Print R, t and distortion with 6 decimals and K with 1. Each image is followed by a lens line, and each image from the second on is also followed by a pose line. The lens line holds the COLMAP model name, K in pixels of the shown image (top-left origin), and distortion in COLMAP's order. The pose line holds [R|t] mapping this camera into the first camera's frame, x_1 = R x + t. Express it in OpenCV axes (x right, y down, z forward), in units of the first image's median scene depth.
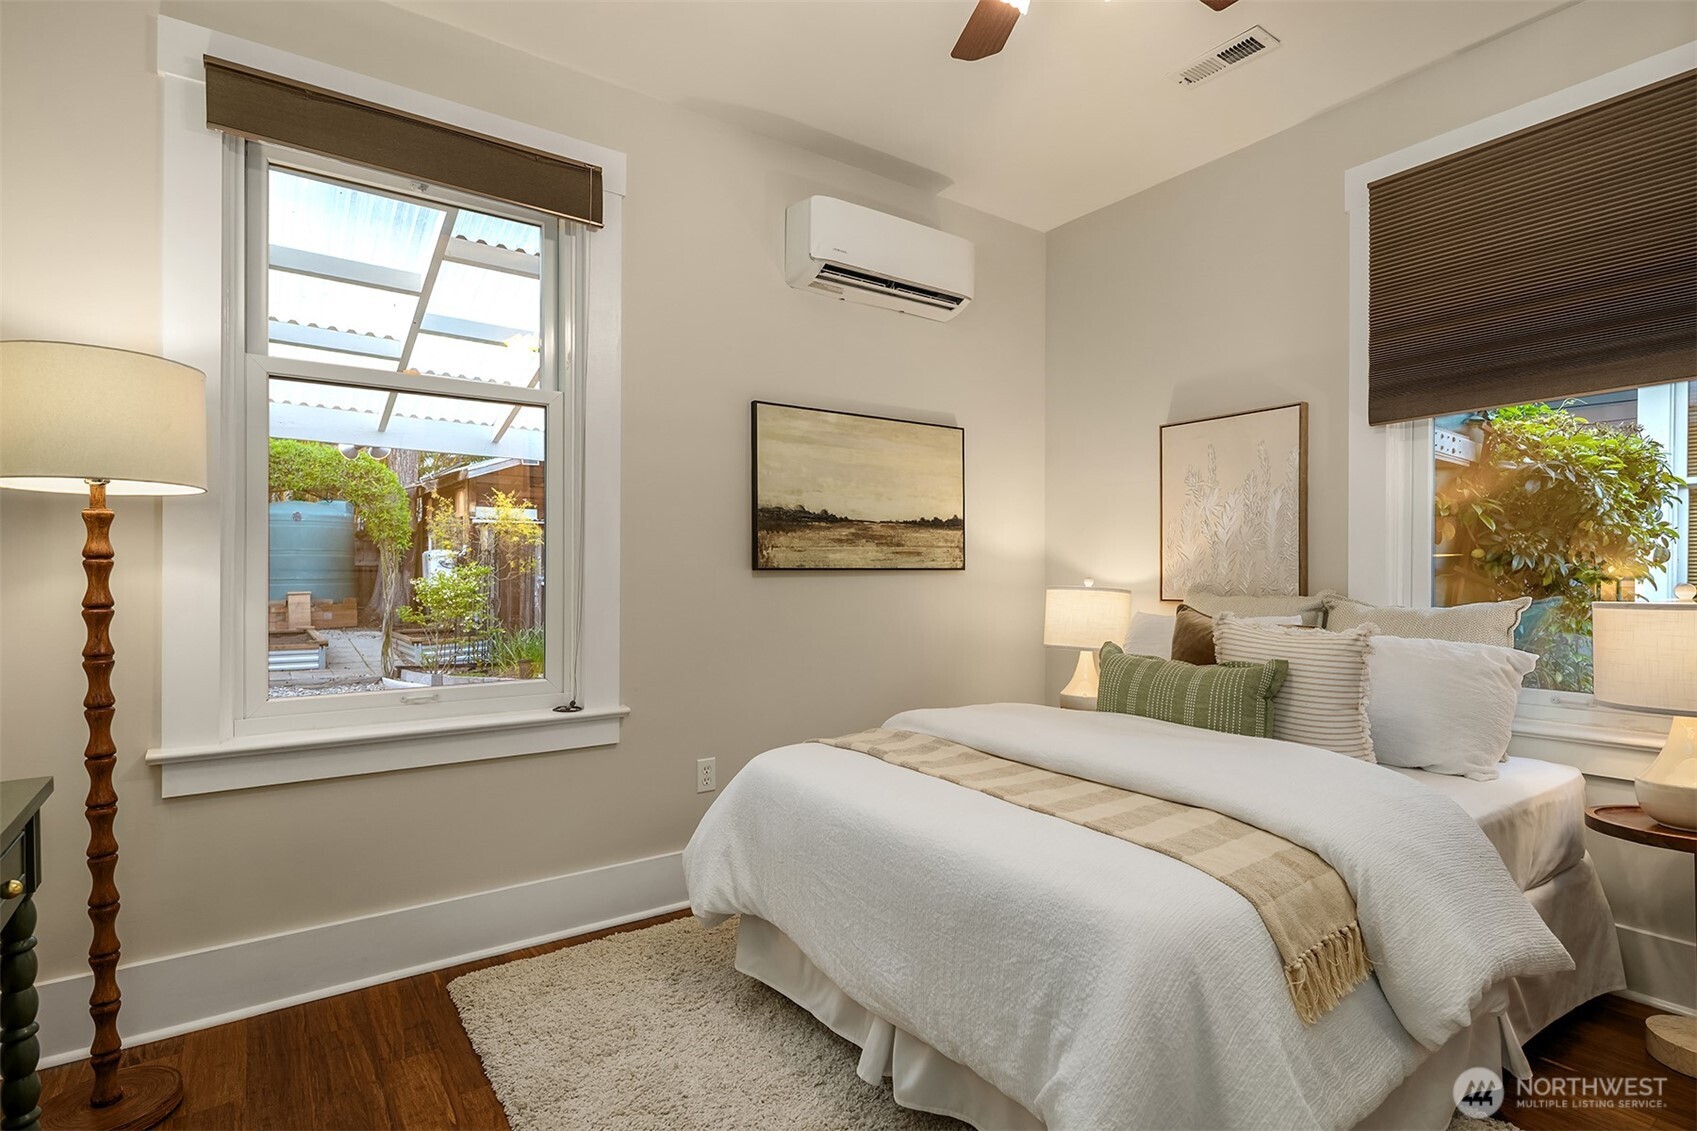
lens RADIAL K [[840.8, 0, 848.5], [0, 840.8, 565.5], [0, 0, 1]] dist [0.000687, -0.000162]
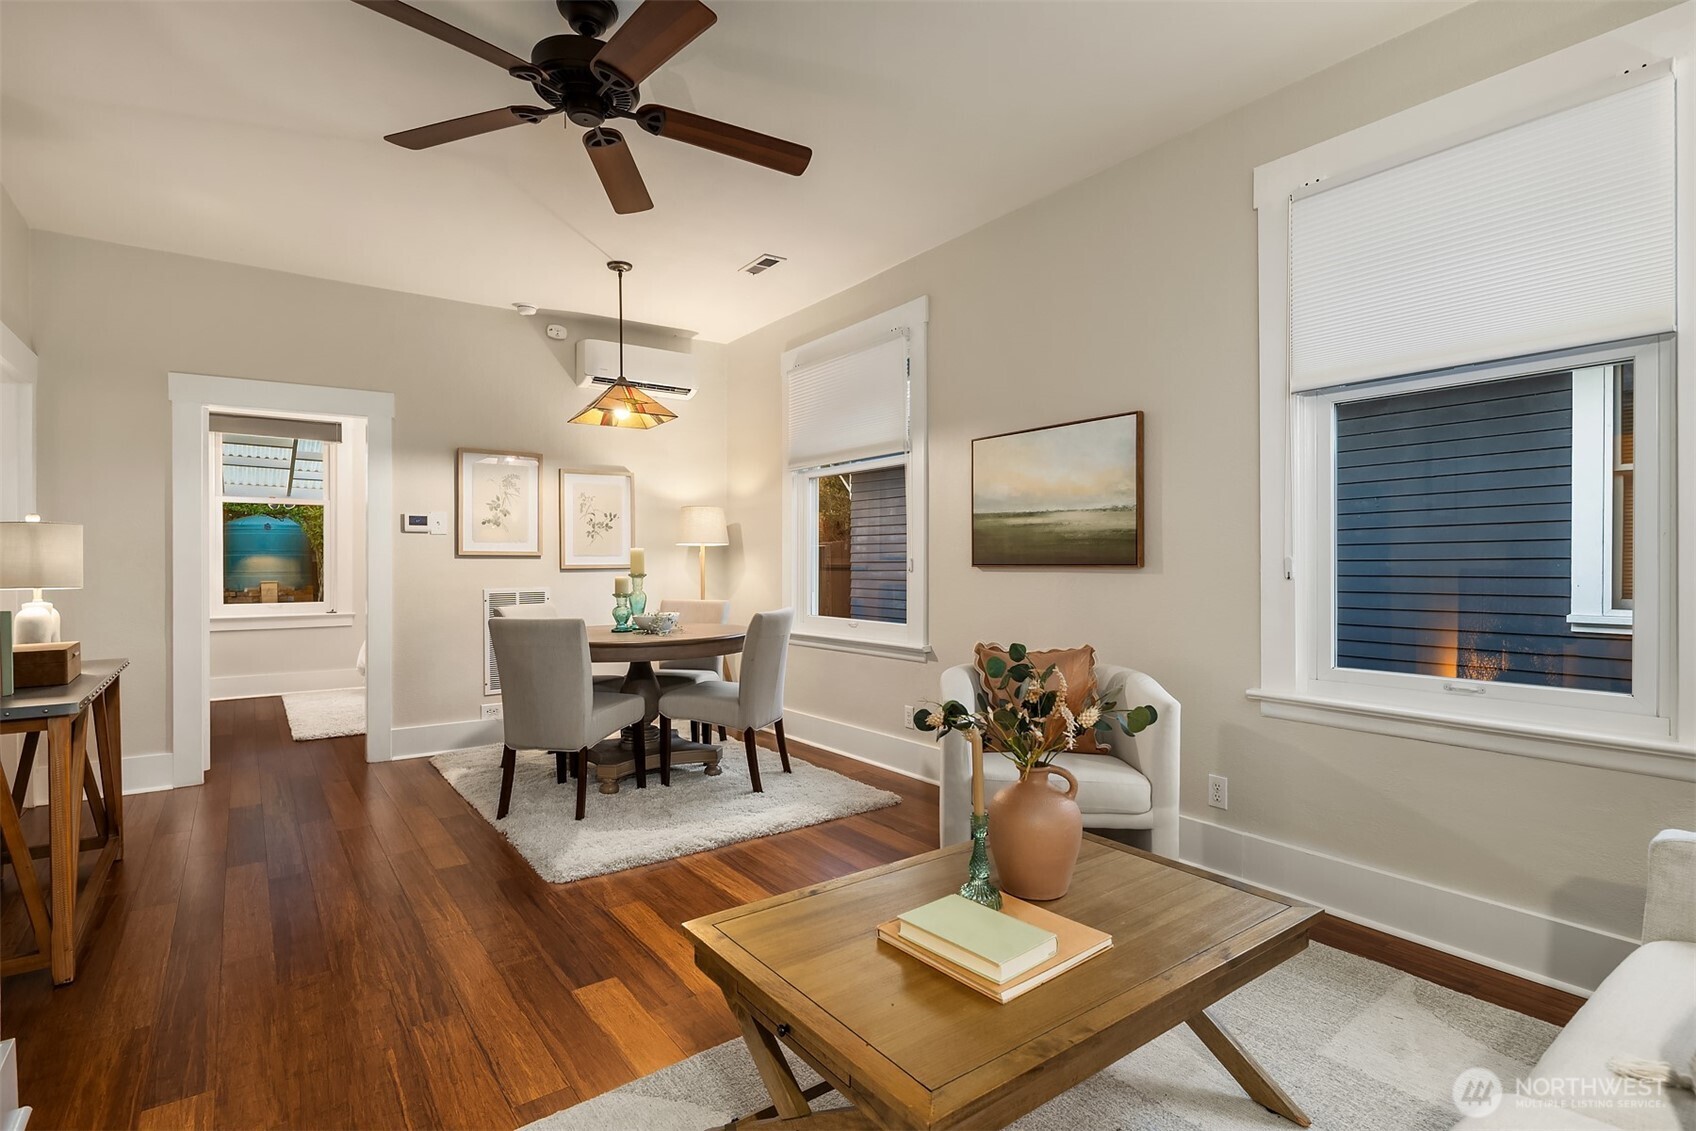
lens RADIAL K [[840.3, 0, 848.0], [0, 840.3, 565.5], [0, 0, 1]] dist [0.000687, -0.000162]
pose [[0.999989, 0.002591, 0.003954, 1.356247], [-0.002599, 0.999994, 0.002105, 0.002711], [-0.003948, -0.002115, 0.999990, -1.783669]]
